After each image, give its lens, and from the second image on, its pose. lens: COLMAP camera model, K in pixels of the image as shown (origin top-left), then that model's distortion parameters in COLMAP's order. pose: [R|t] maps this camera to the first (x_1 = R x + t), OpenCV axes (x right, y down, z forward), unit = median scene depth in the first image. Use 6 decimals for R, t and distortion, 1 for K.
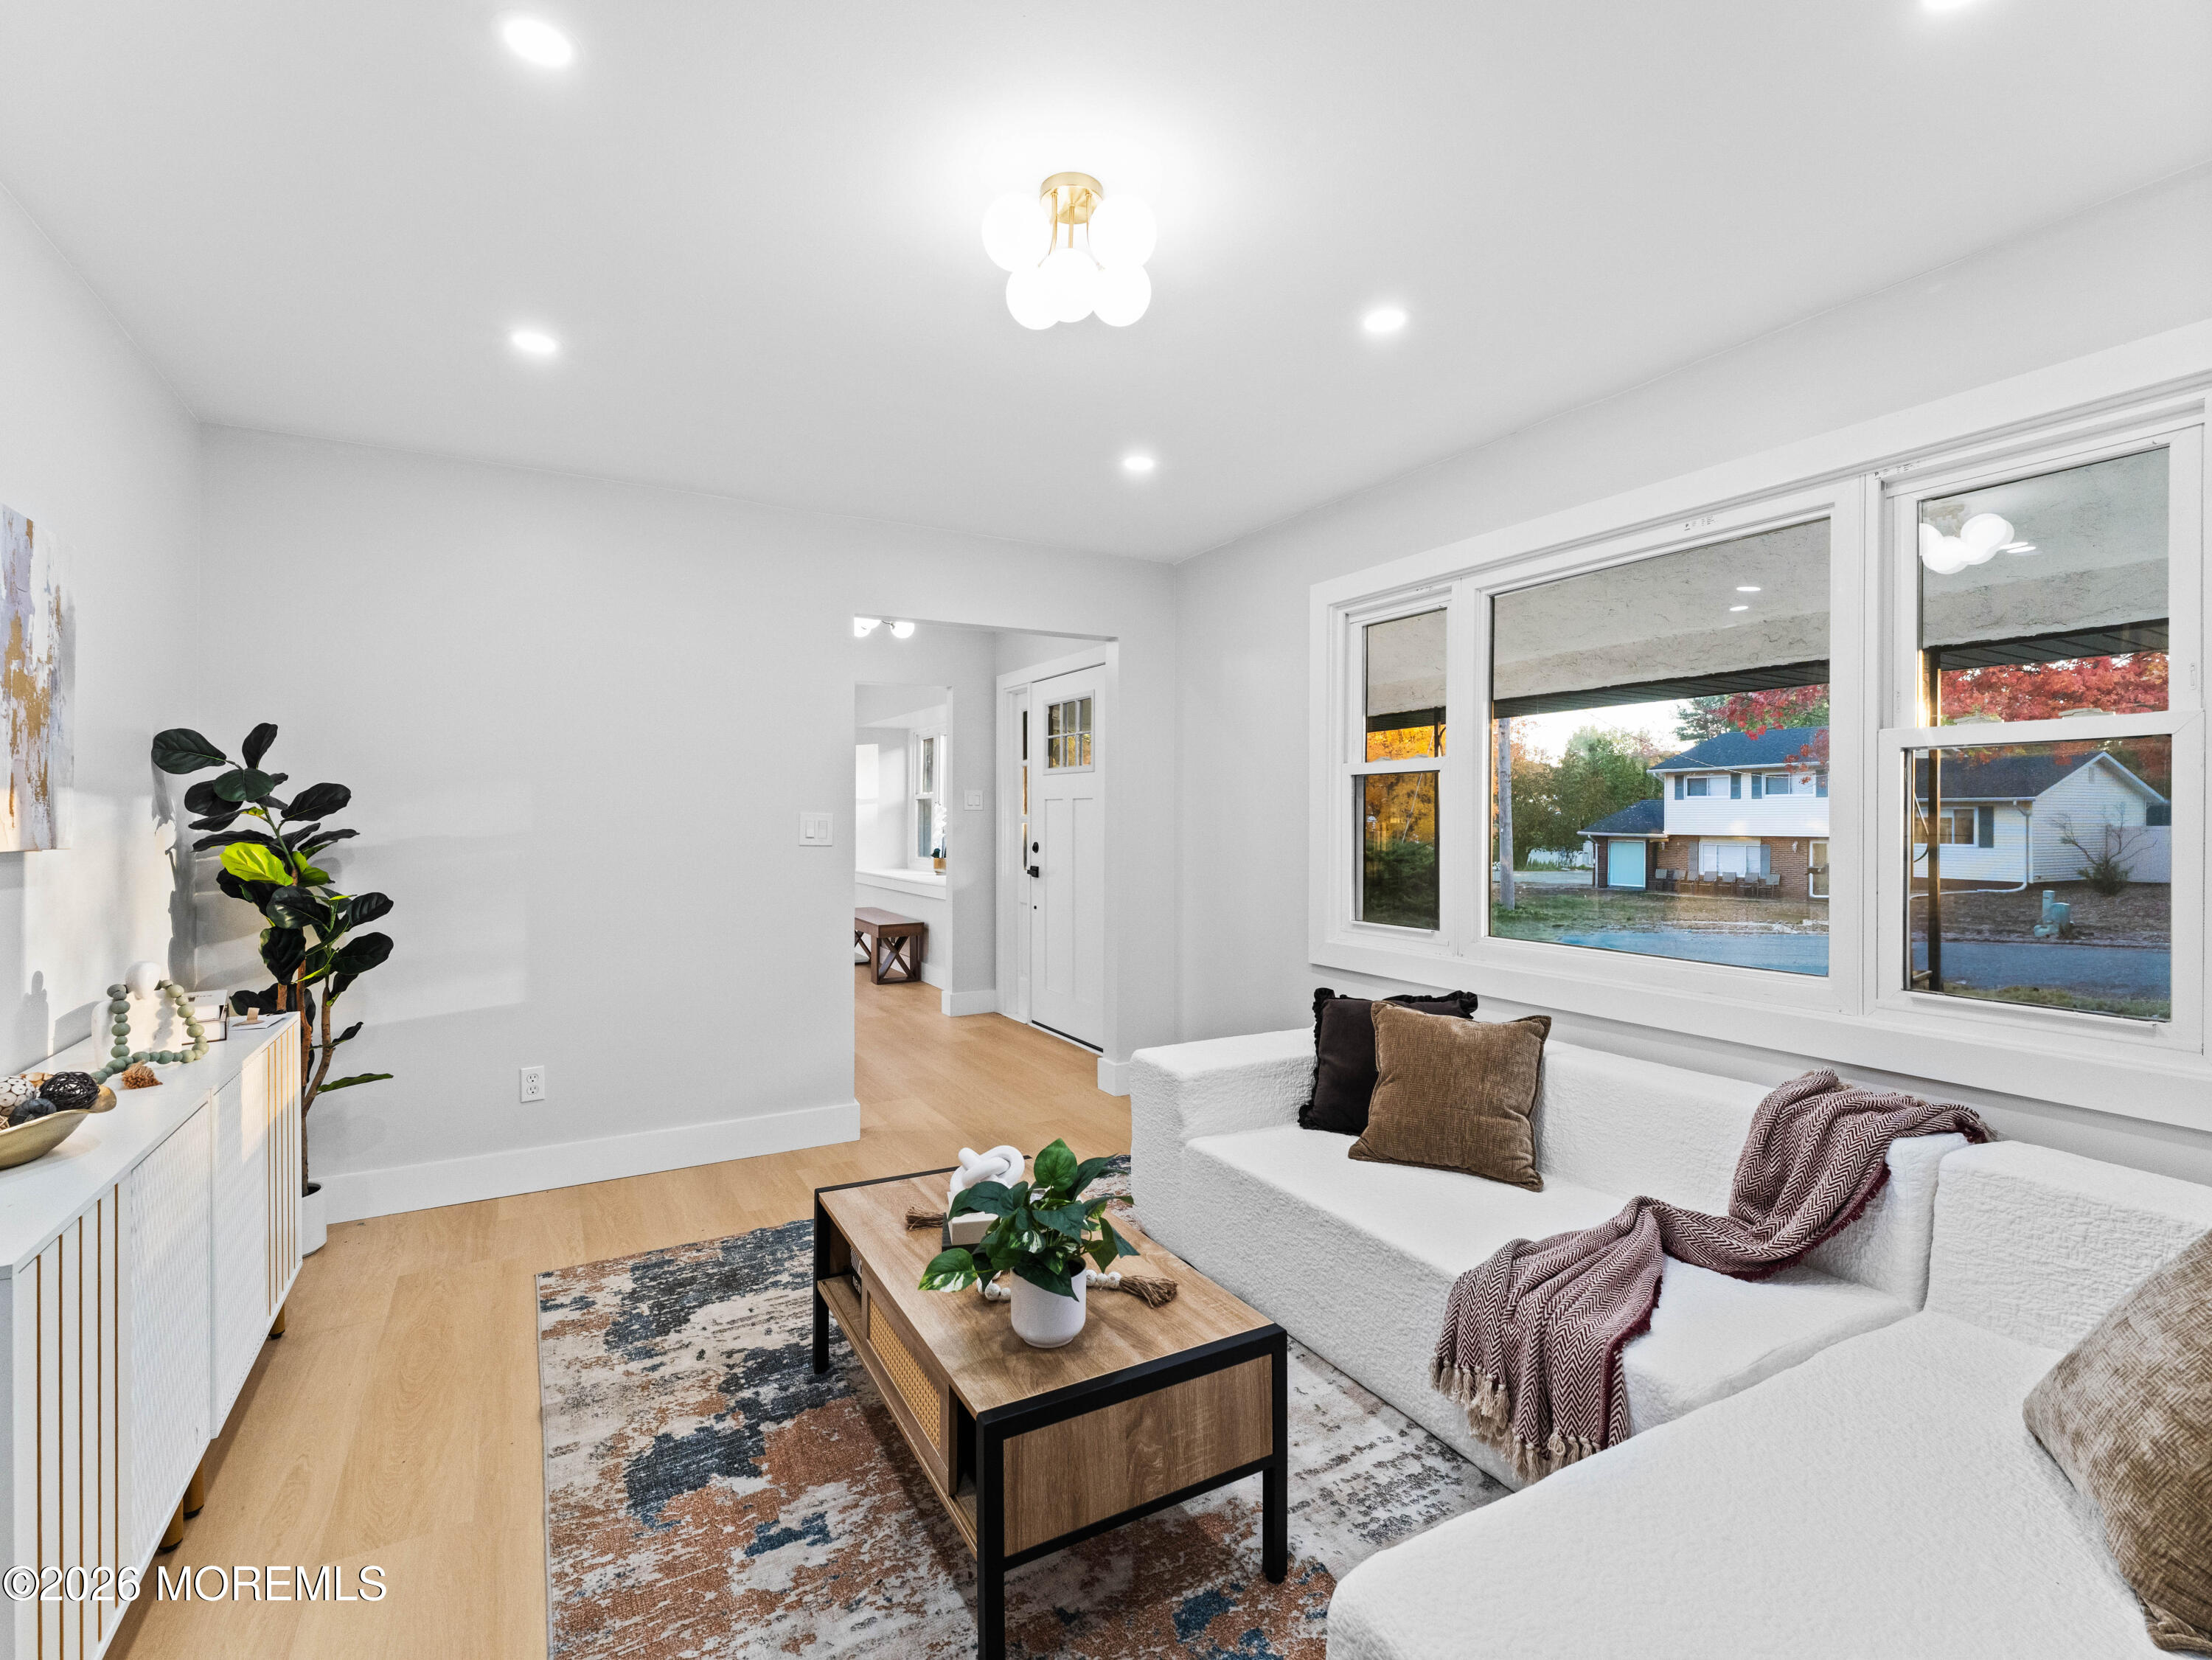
lens RADIAL K [[1002.4, 0, 1102.6], [0, 1002.4, 825.0], [0, 0, 1]] dist [0.000813, 0.000080]
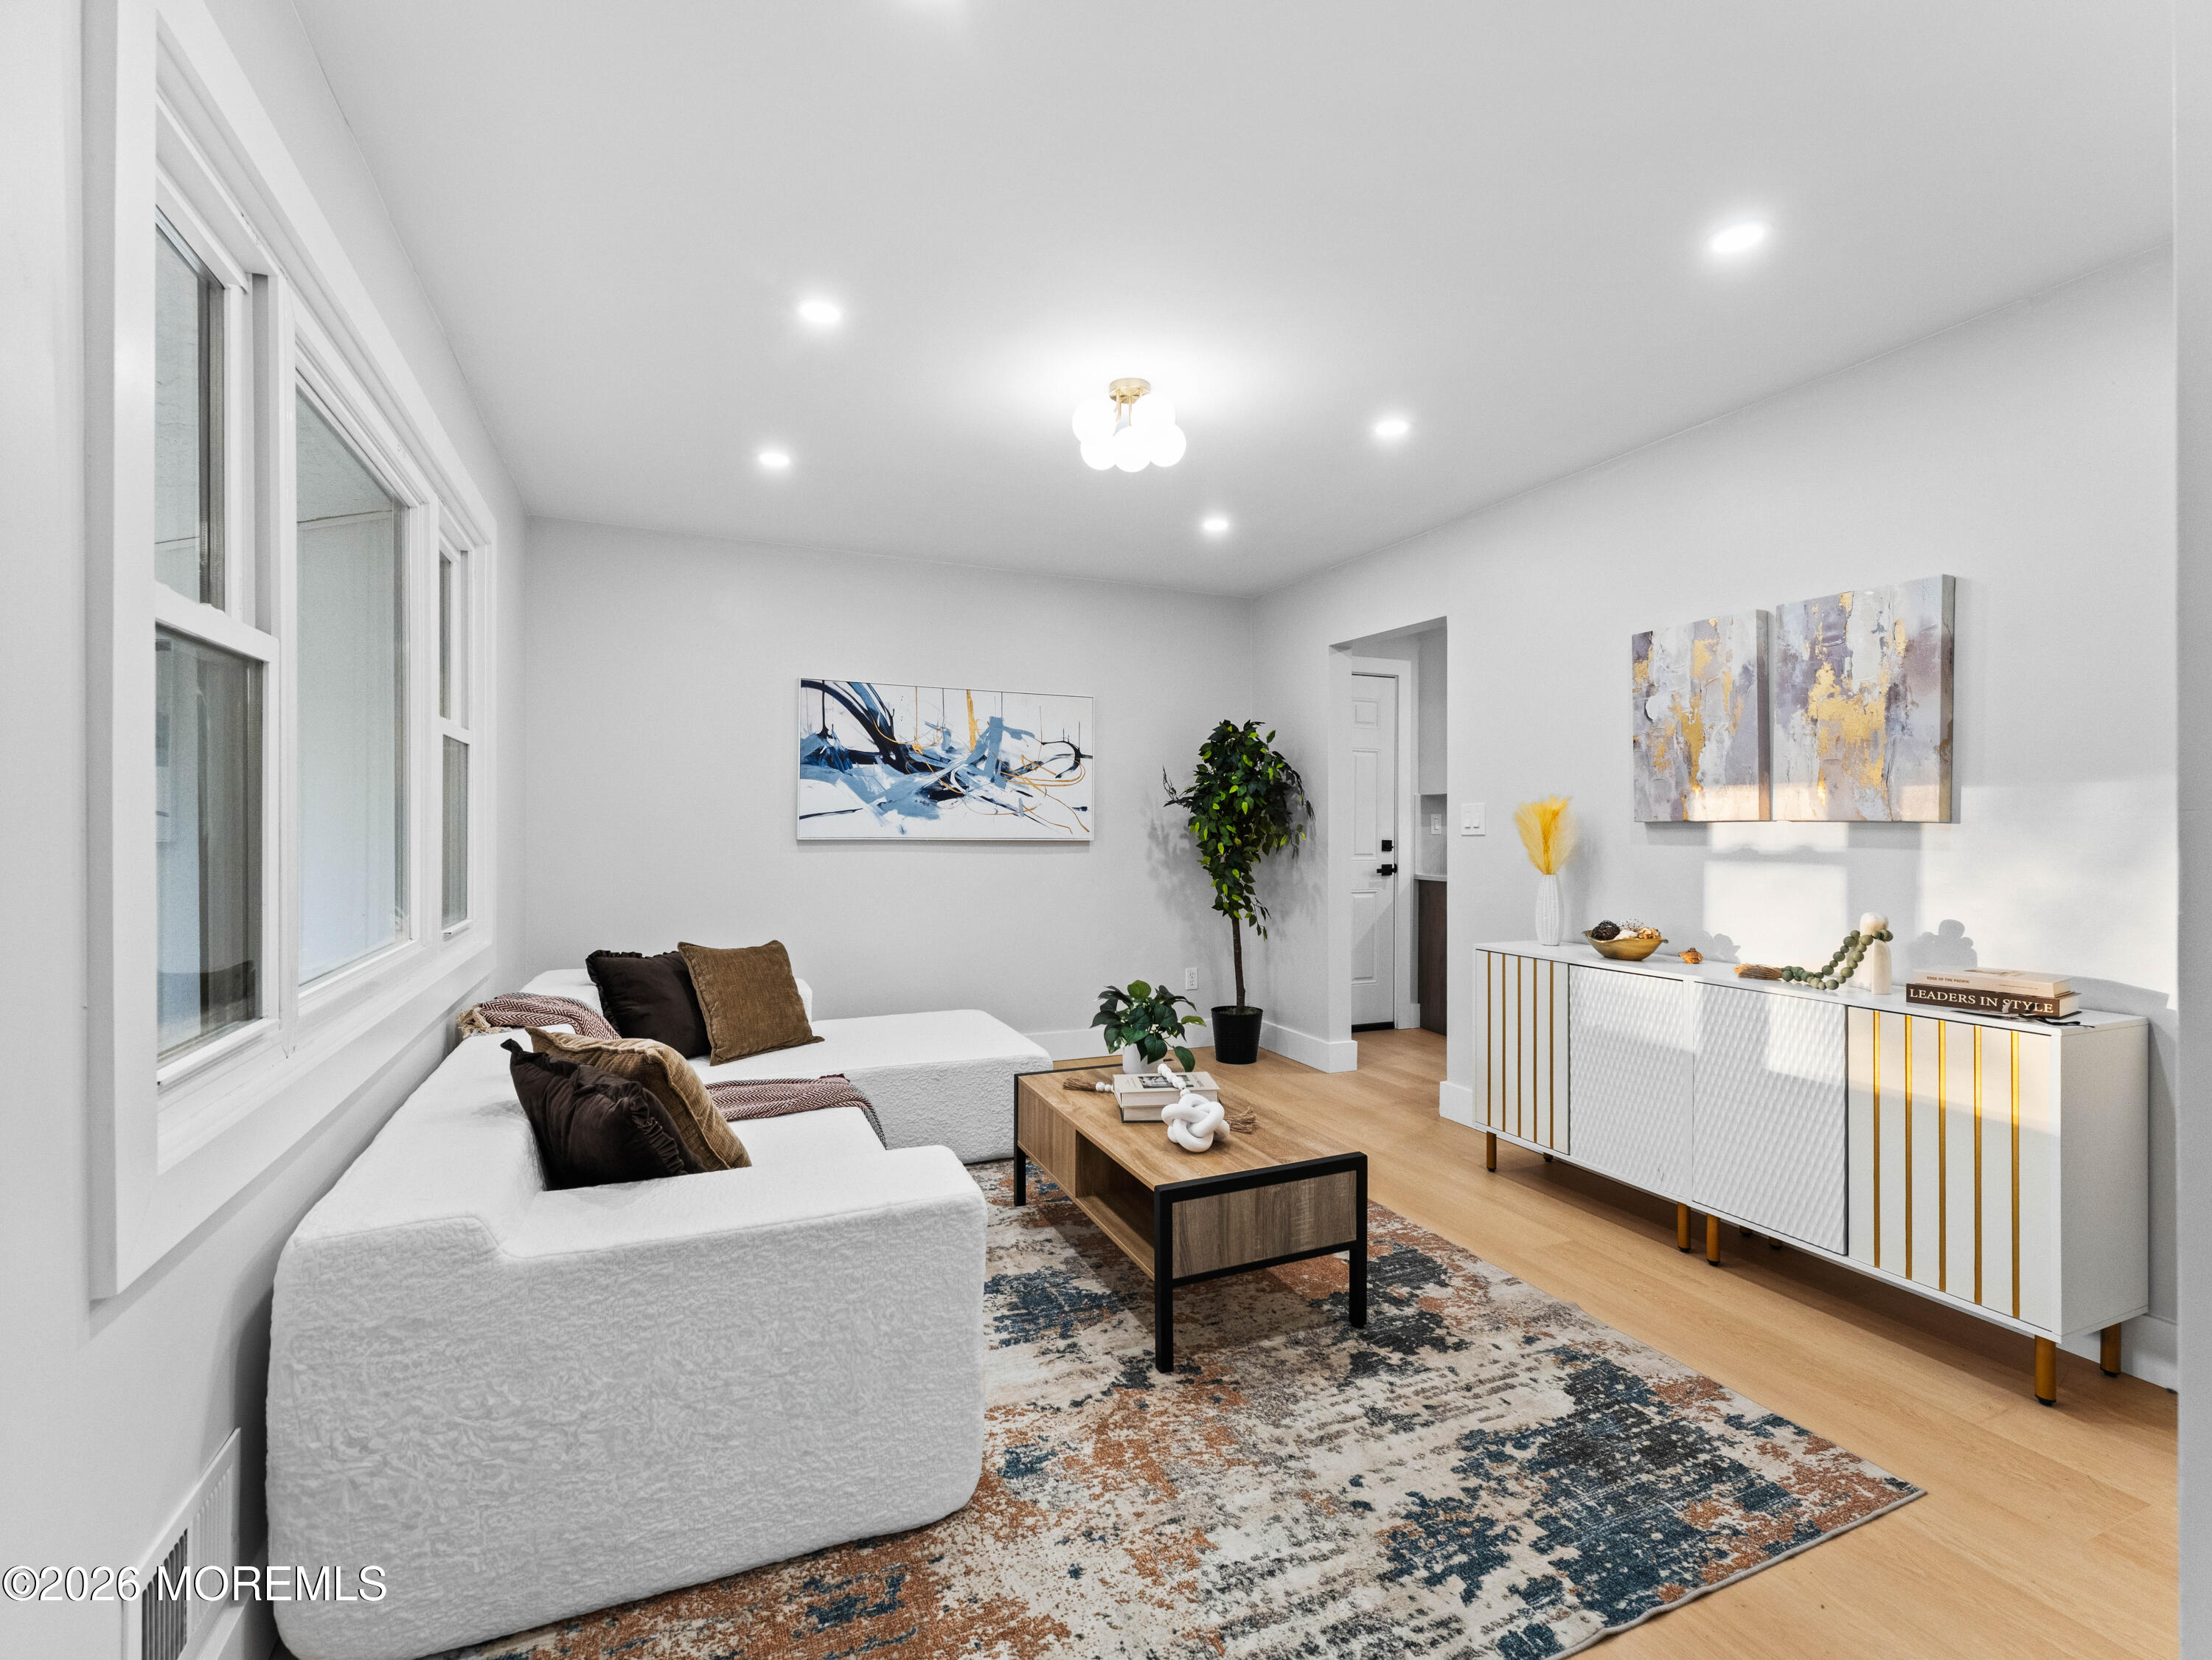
lens RADIAL K [[1002.4, 0, 1105.8], [0, 1002.4, 823.8], [0, 0, 1]] dist [0.000813, 0.000080]
pose [[-0.994311, -0.002511, 0.106491, -0.122044], [-0.001842, 0.999978, 0.006384, 0.017119], [-0.106505, 0.006152, -0.994293, 1.913698]]
